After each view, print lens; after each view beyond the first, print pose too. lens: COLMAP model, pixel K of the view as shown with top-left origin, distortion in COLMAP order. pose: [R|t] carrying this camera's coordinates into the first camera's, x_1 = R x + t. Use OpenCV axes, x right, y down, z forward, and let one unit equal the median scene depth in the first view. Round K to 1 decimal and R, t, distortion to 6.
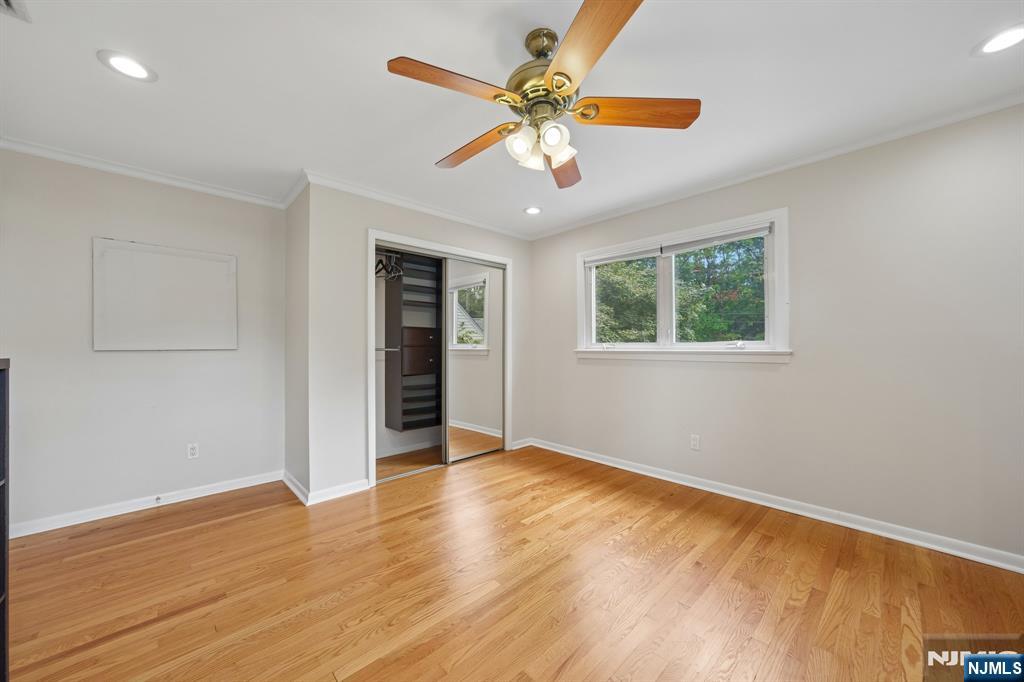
lens RADIAL K [[375.8, 0, 512.0], [0, 375.8, 341.0], [0, 0, 1]] dist [-0.002331, -0.000053]
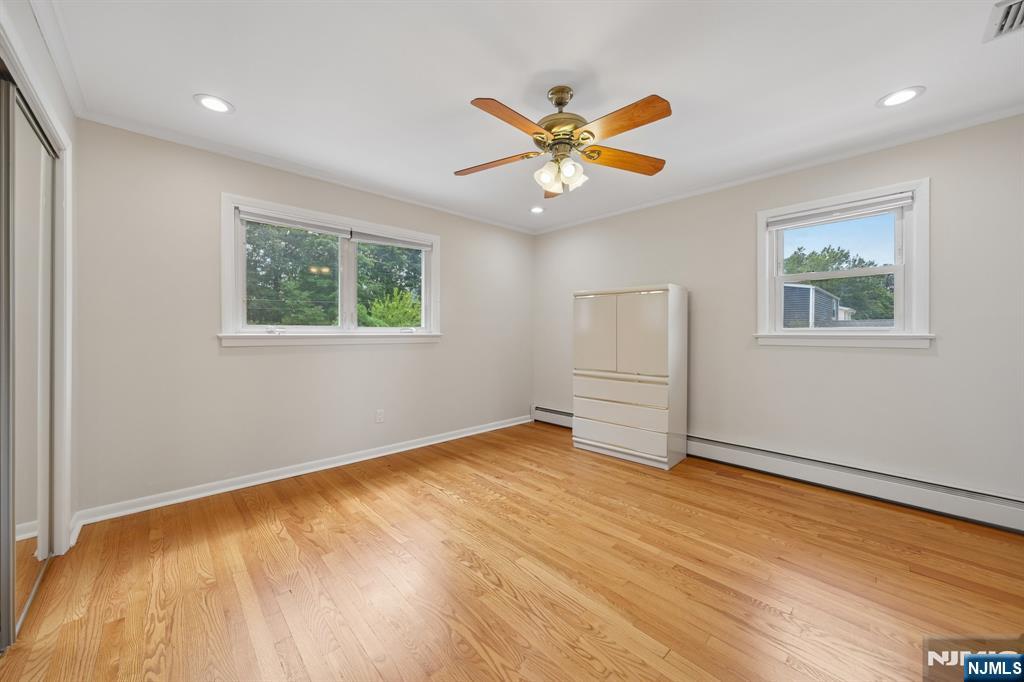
lens RADIAL K [[375.8, 0, 512.0], [0, 375.8, 341.0], [0, 0, 1]] dist [-0.002331, -0.000053]
pose [[0.001774, -0.018812, 0.999821, -0.724049], [-0.019023, 0.999641, 0.018842, 0.019531], [-0.999817, -0.019053, 0.001415, 0.705603]]
